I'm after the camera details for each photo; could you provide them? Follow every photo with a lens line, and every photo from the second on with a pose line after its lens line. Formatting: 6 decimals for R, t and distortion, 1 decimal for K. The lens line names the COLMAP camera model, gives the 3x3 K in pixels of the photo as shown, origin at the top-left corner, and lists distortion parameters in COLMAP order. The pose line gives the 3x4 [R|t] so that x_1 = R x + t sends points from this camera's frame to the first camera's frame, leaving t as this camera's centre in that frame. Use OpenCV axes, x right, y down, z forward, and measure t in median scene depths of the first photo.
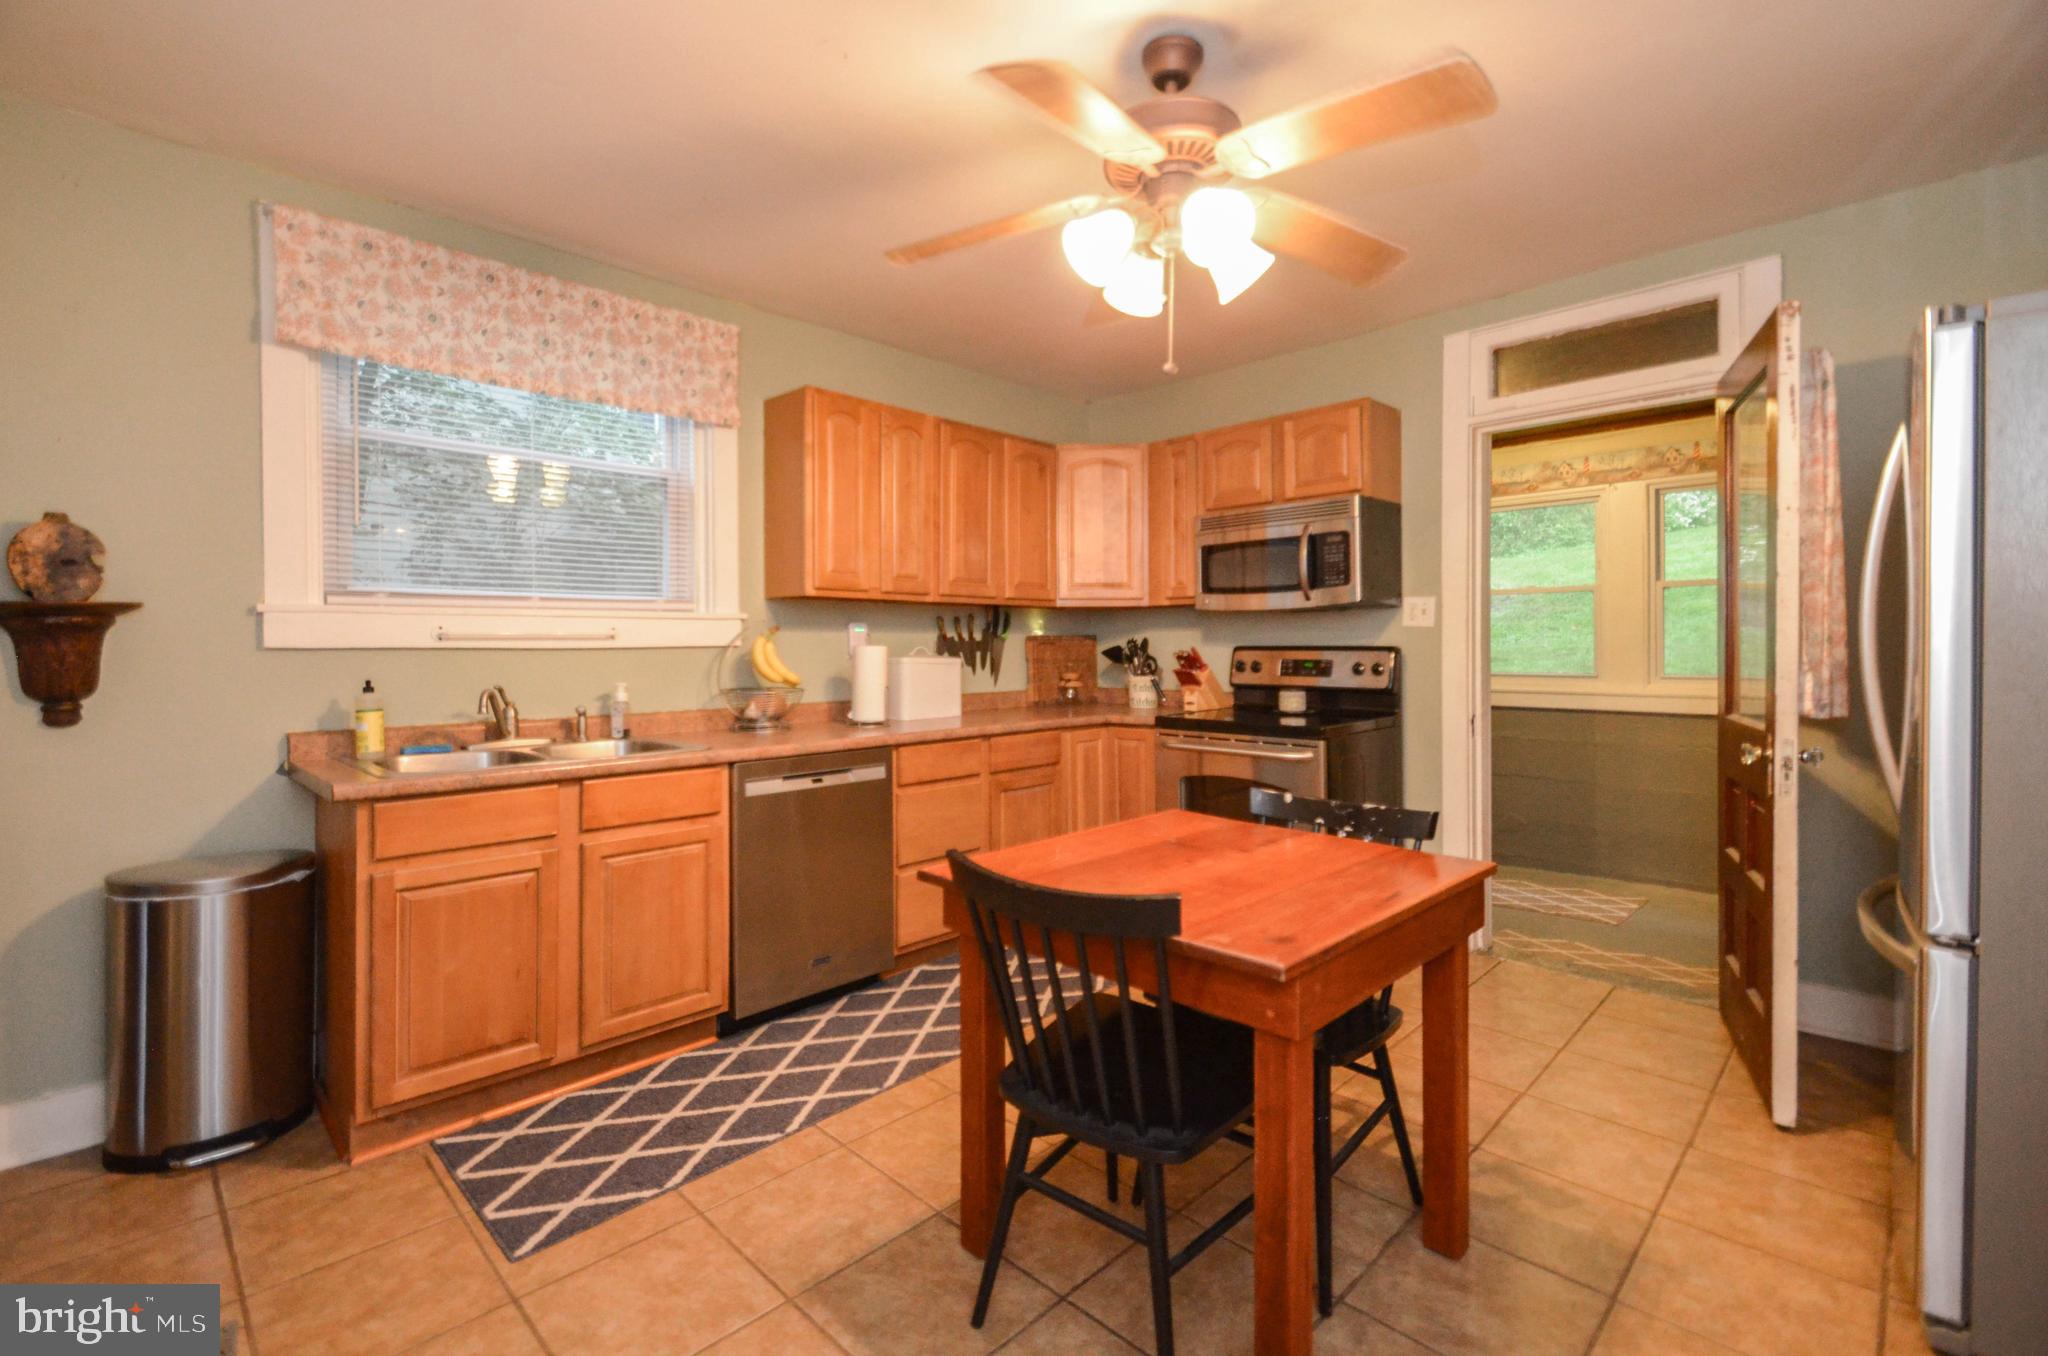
lens RADIAL K [[910.6, 0, 1012.5], [0, 910.6, 644.4], [0, 0, 1]] dist [0.006245, -0.006314]
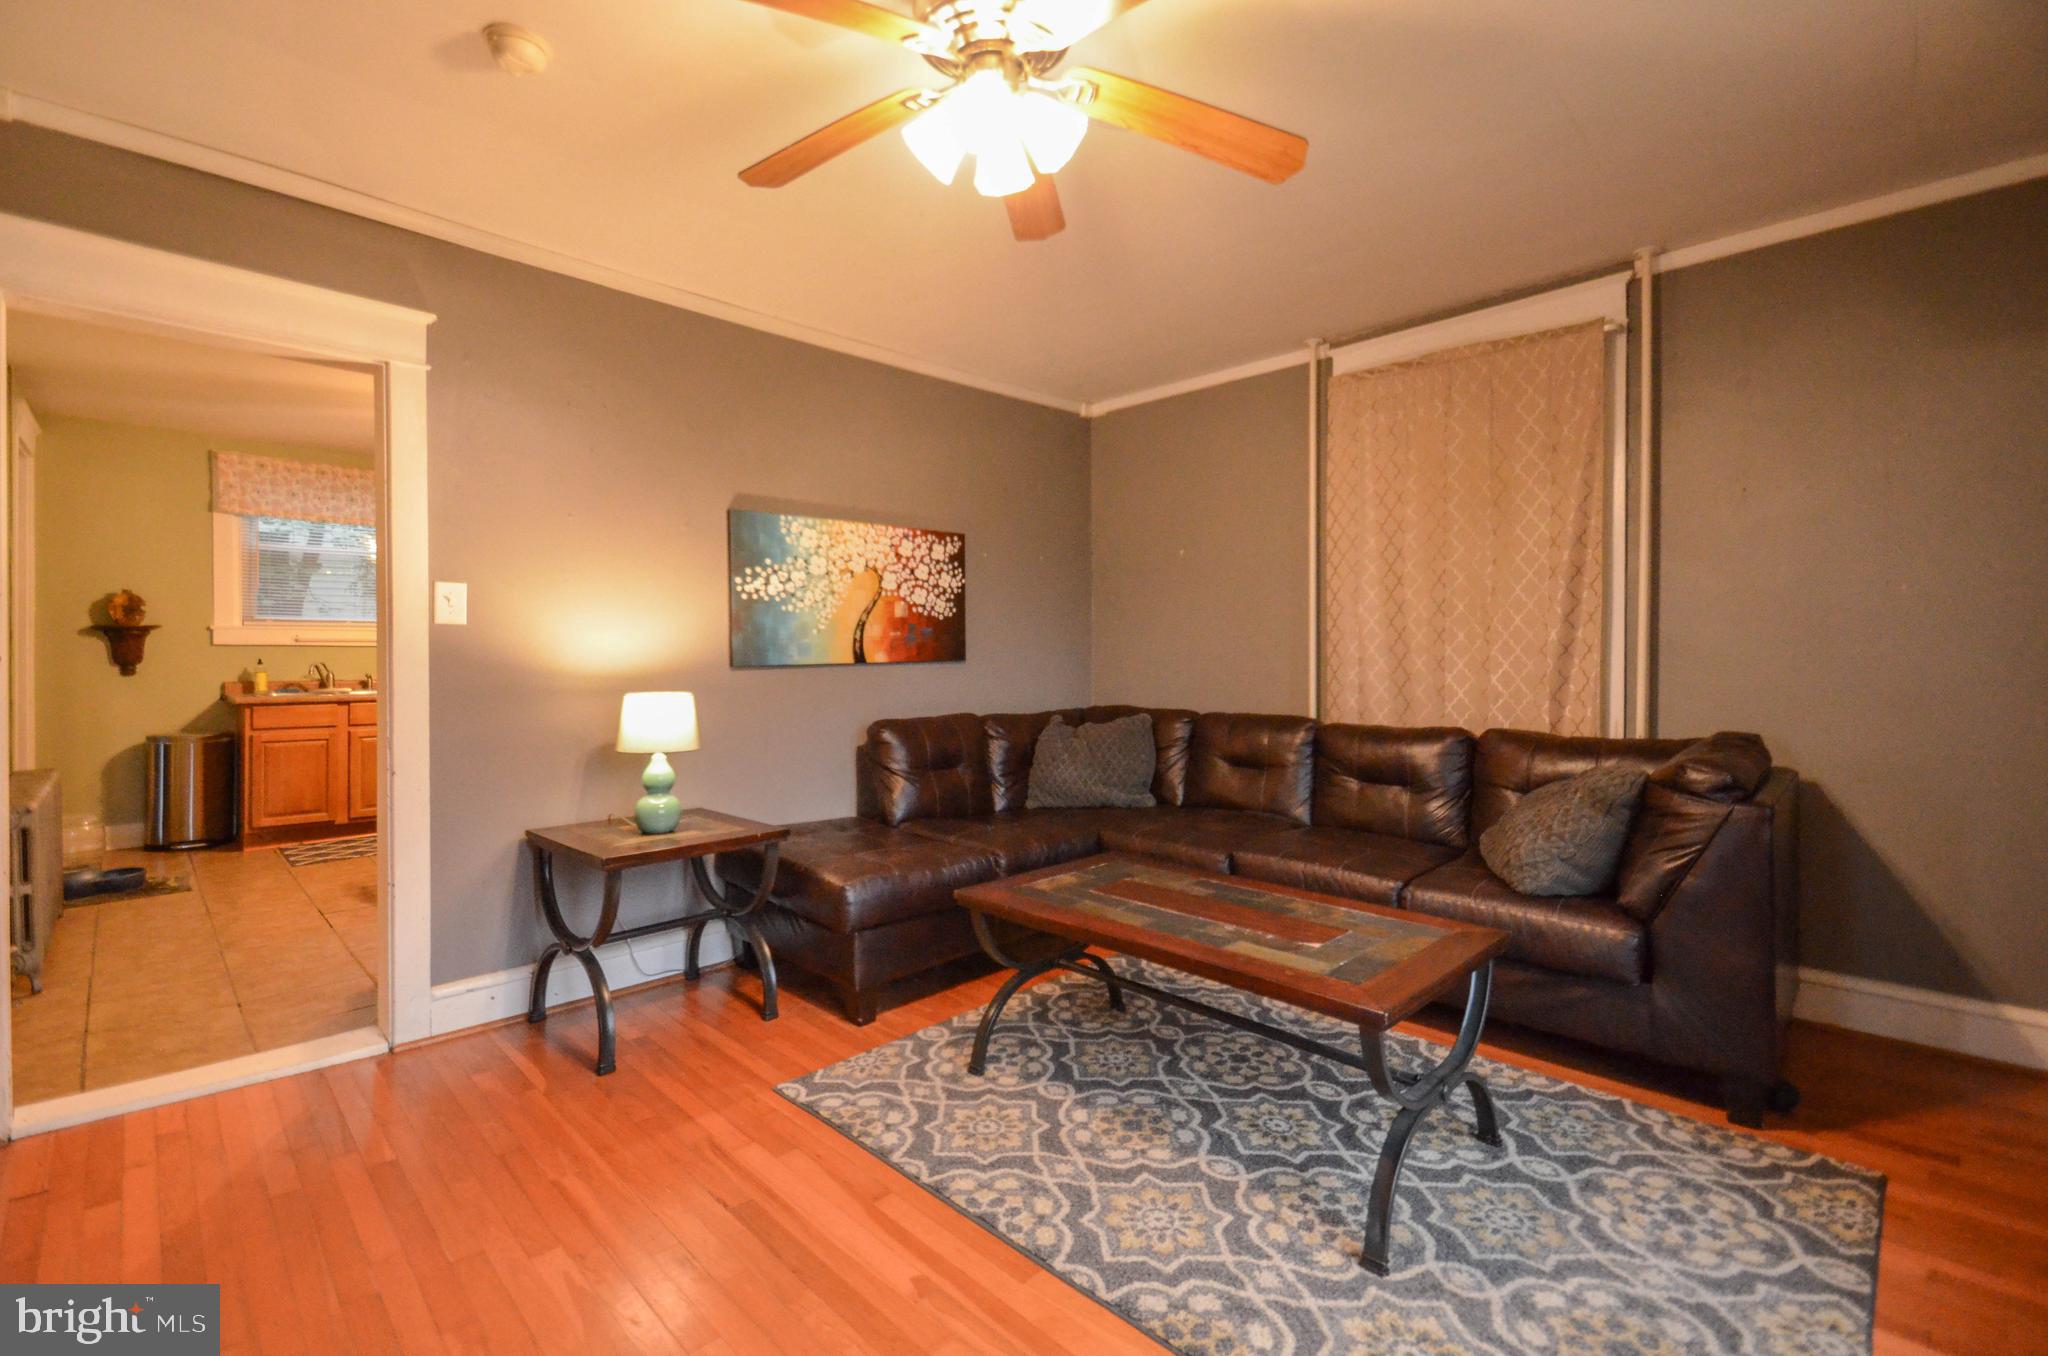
lens RADIAL K [[910.6, 0, 1011.5], [0, 910.6, 648.5], [0, 0, 1]] dist [0.006245, -0.006314]
pose [[0.999976, 0.006284, -0.002852, 1.285239], [-0.006287, 0.999980, -0.001064, 0.003918], [0.002845, 0.001082, 0.999995, -1.385897]]
